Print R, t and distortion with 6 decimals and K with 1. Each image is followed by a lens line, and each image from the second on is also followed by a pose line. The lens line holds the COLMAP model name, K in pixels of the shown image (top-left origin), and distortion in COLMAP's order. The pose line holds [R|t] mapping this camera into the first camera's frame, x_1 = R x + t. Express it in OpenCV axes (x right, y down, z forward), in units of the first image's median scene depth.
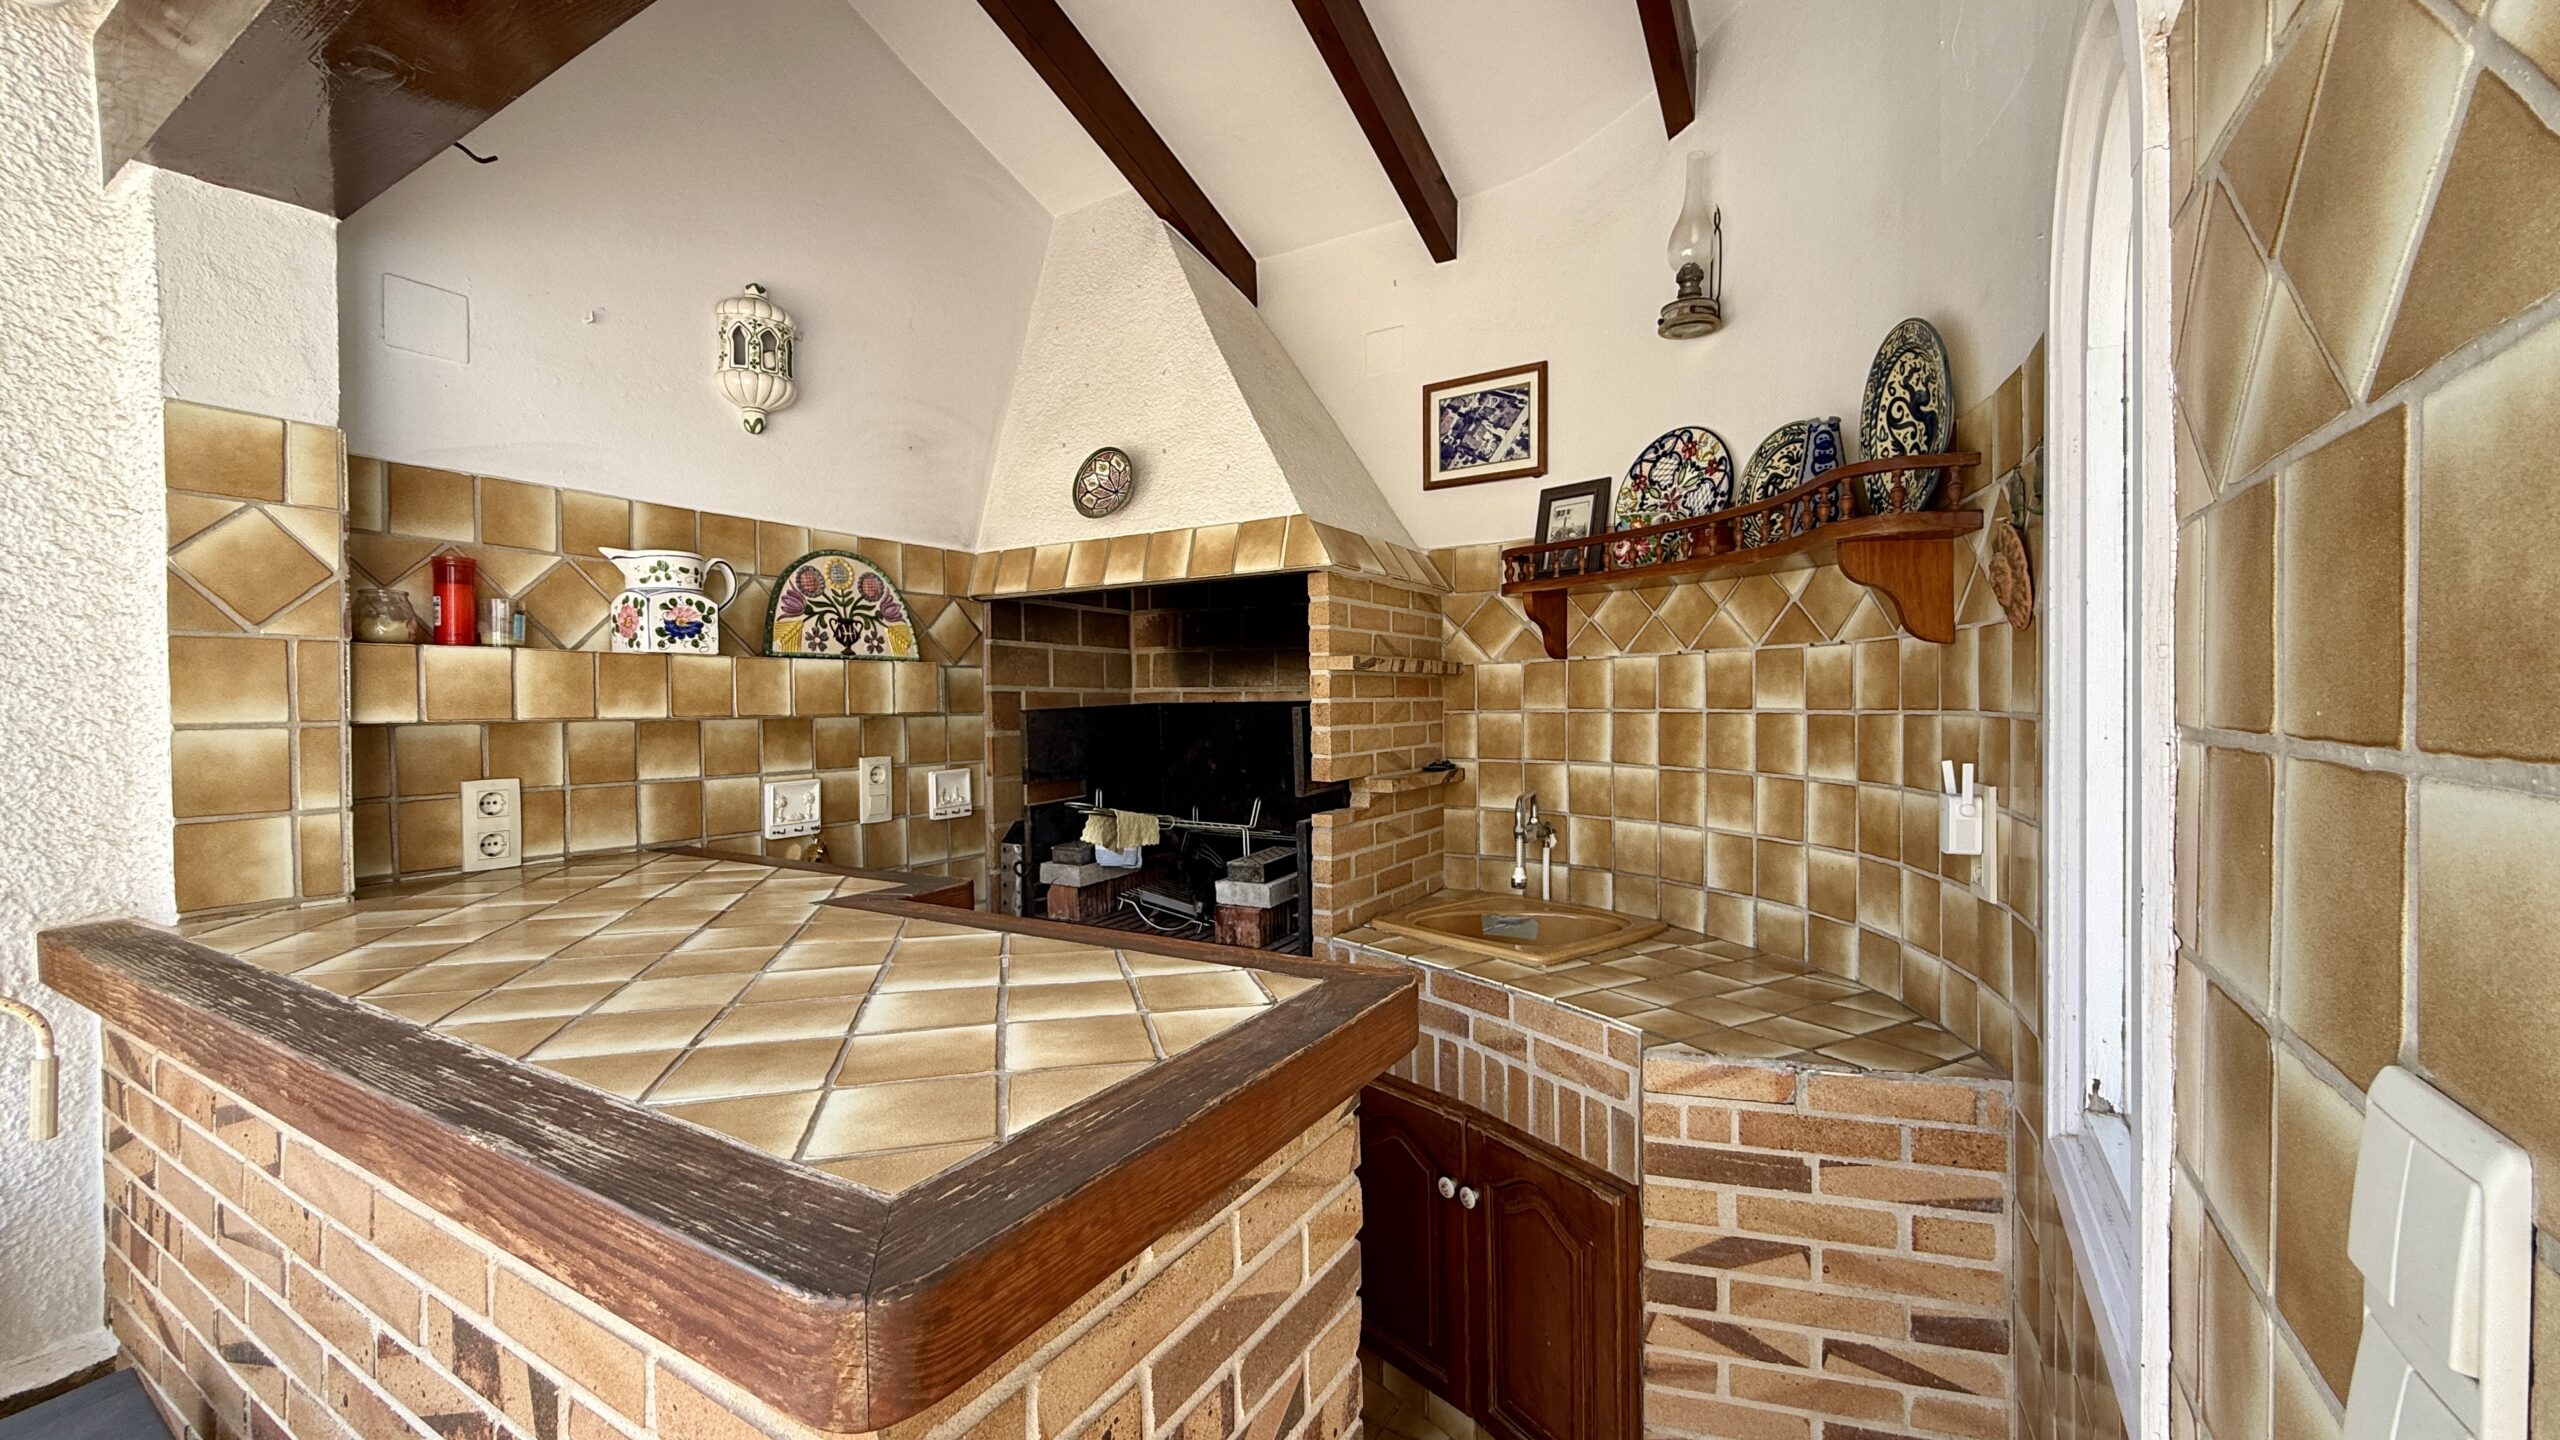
lens RADIAL K [[1020.7, 0, 1271.2], [0, 1020.7, 719.8], [0, 0, 1]] dist [-0.002715, -0.000475]
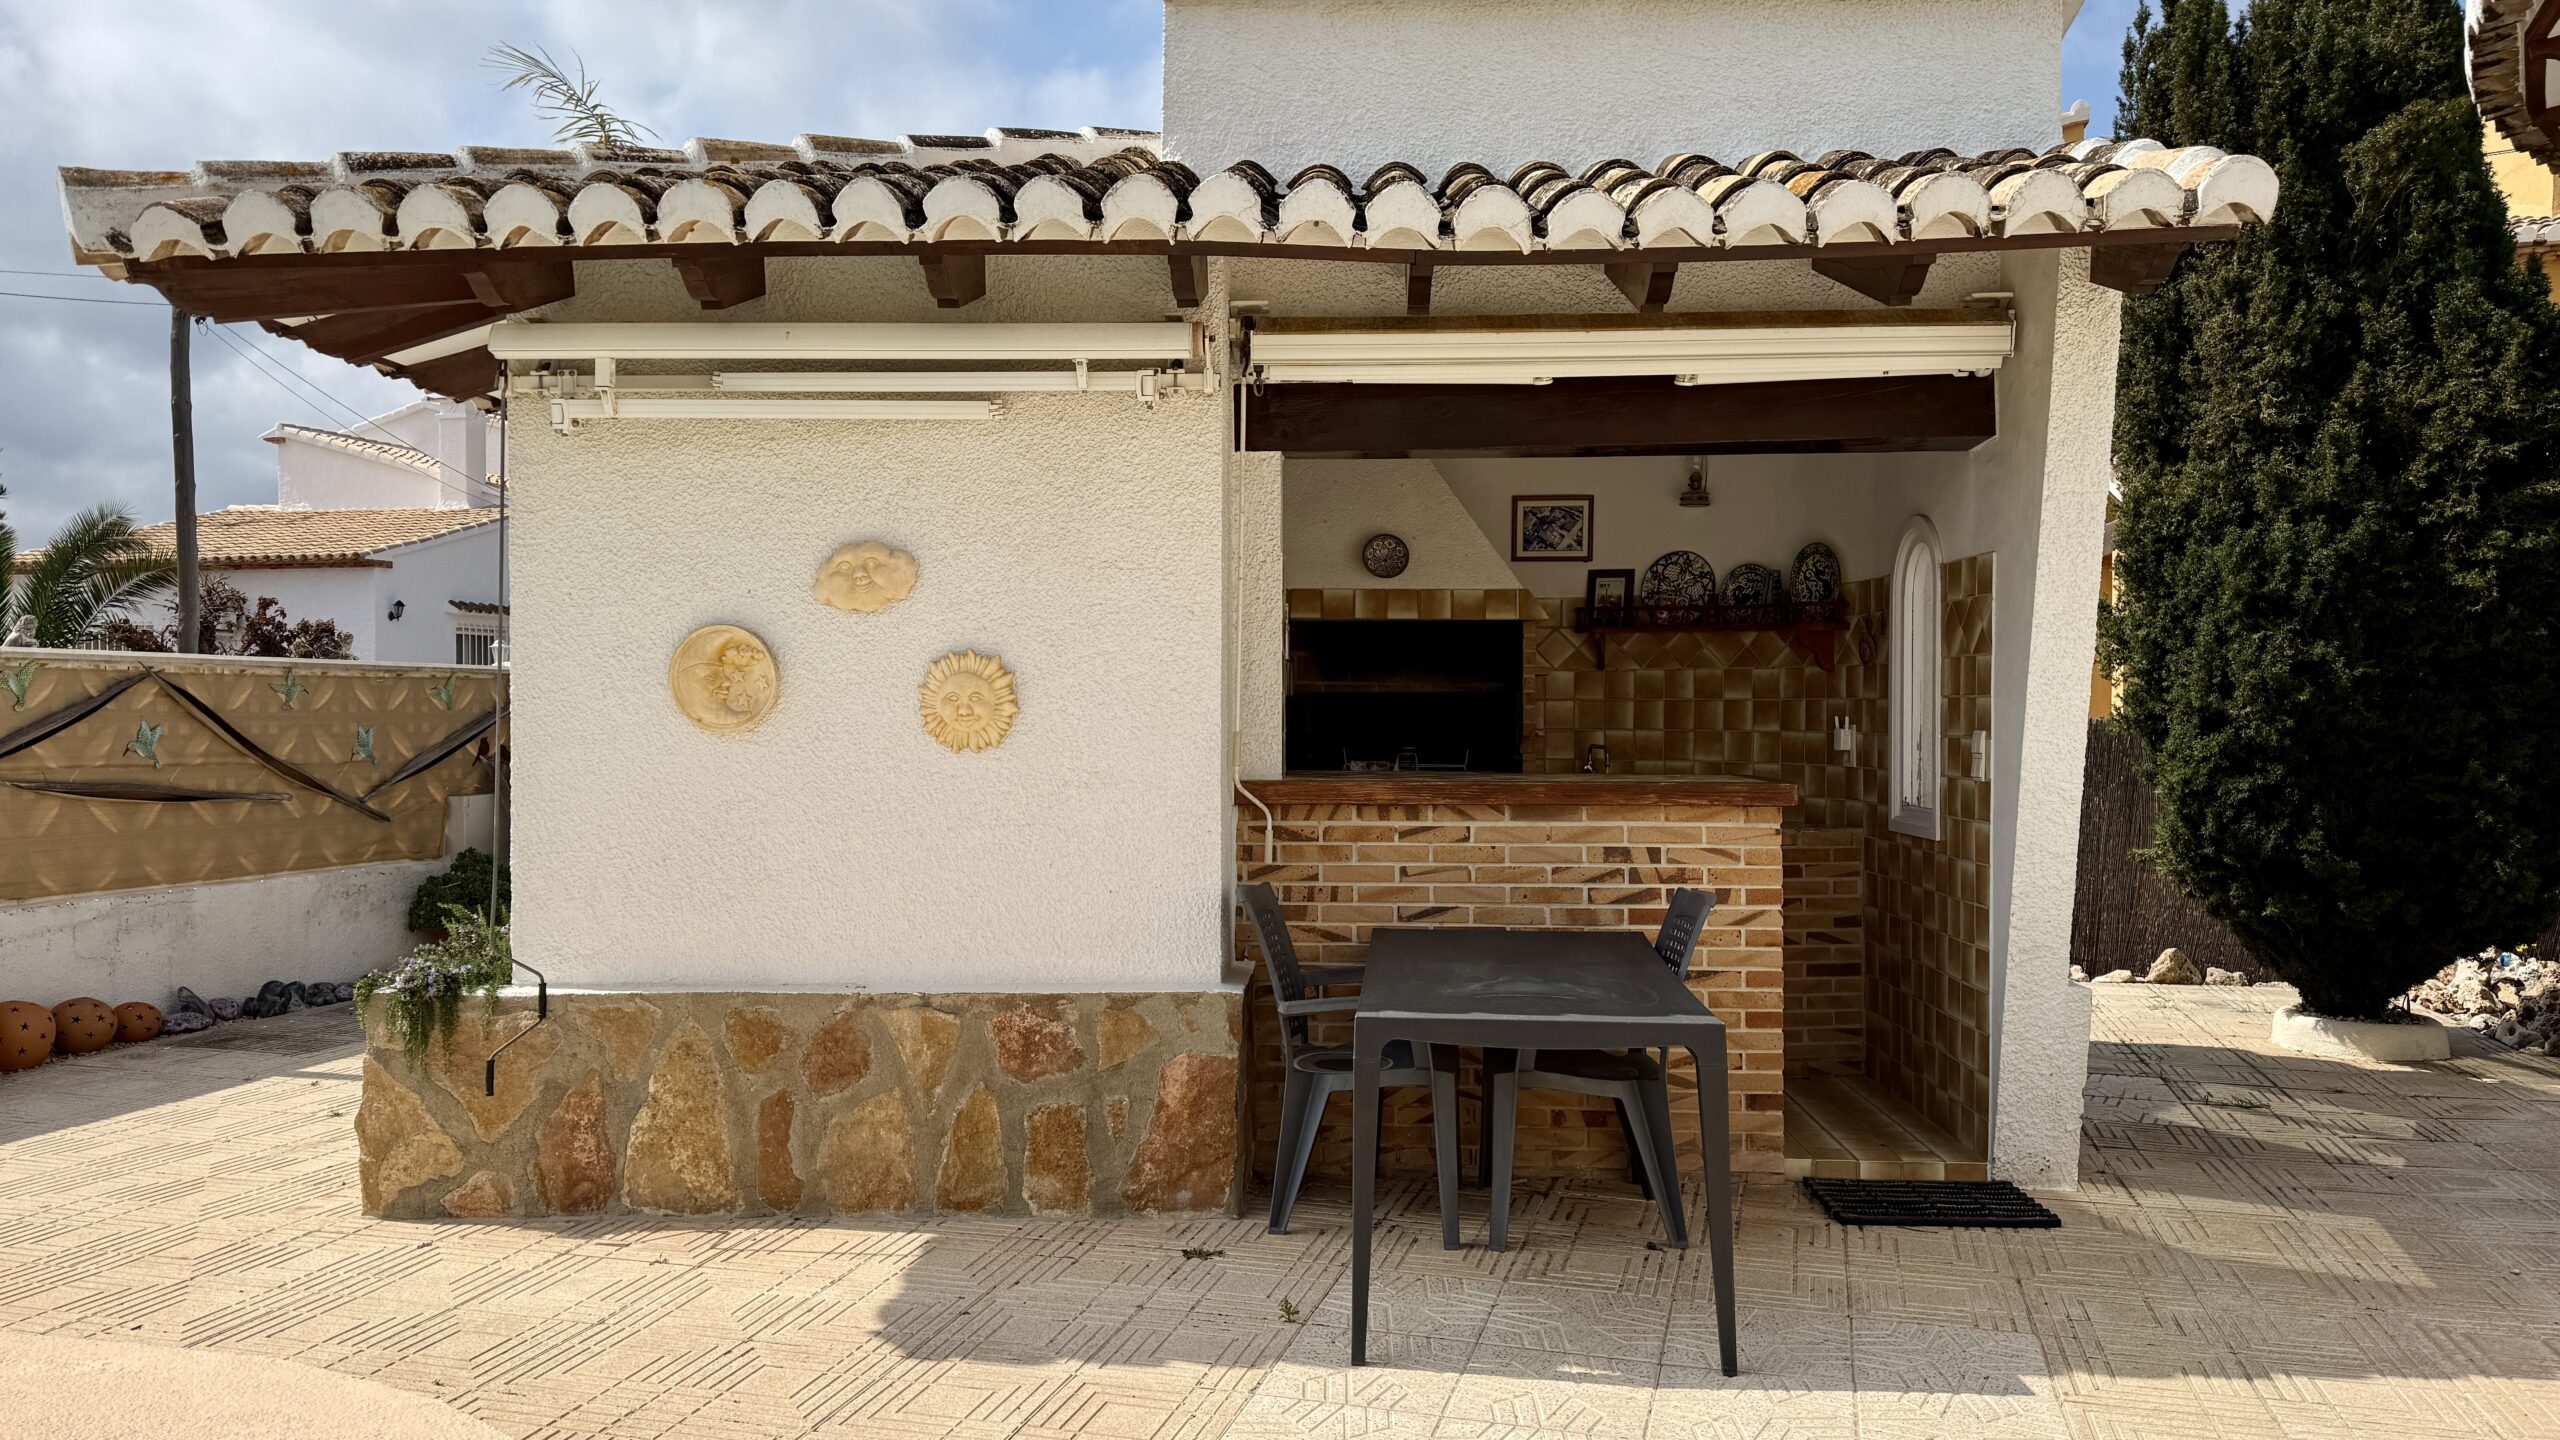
lens RADIAL K [[1776.9, 0, 1284.3], [0, 1776.9, 726.1], [0, 0, 1]] dist [0.160937, -0.271884]
pose [[0.872039, 0.006537, 0.489393, -1.915282], [-0.001988, 0.999950, -0.009813, 0.076739], [-0.489432, 0.007584, 0.872008, -1.581149]]
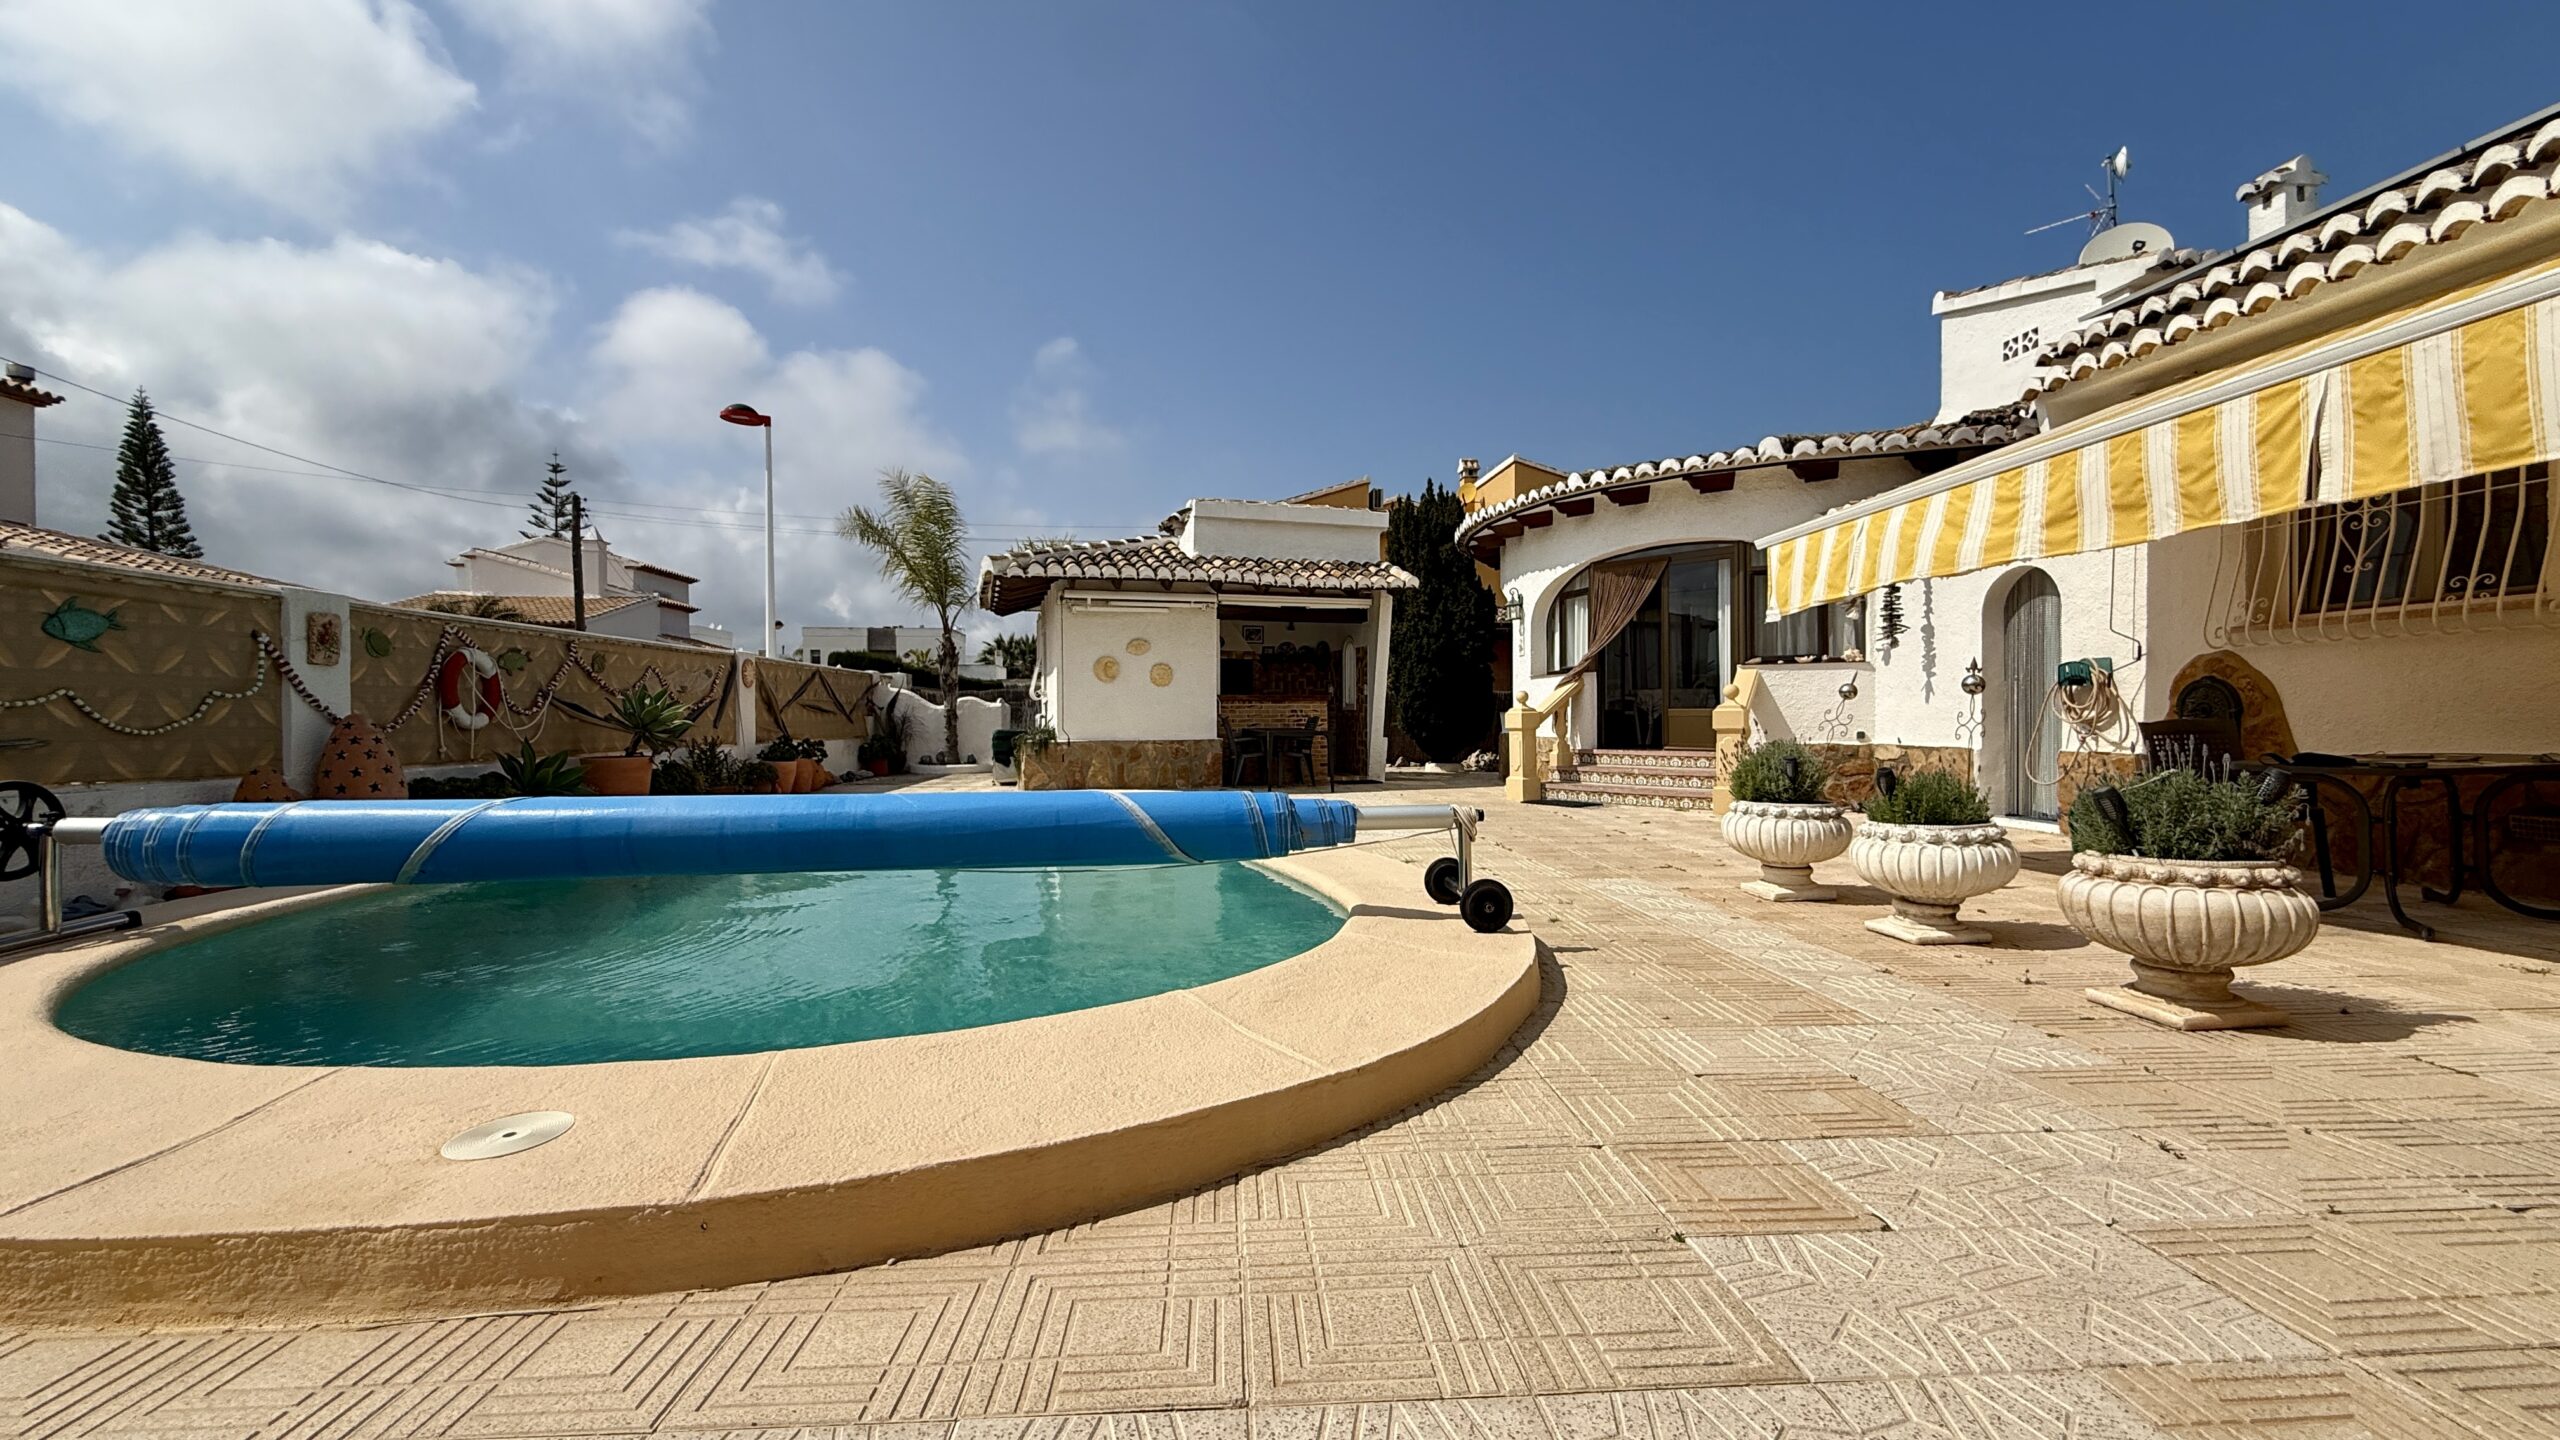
lens RADIAL K [[1020.7, 0, 1271.2], [0, 1020.7, 719.8], [0, 0, 1]] dist [-0.002715, -0.000475]
pose [[0.664785, 0.004582, 0.747021, -5.176931], [0.010718, 0.999820, -0.015671, 0.384099], [-0.746958, 0.018425, 0.664616, -3.787035]]
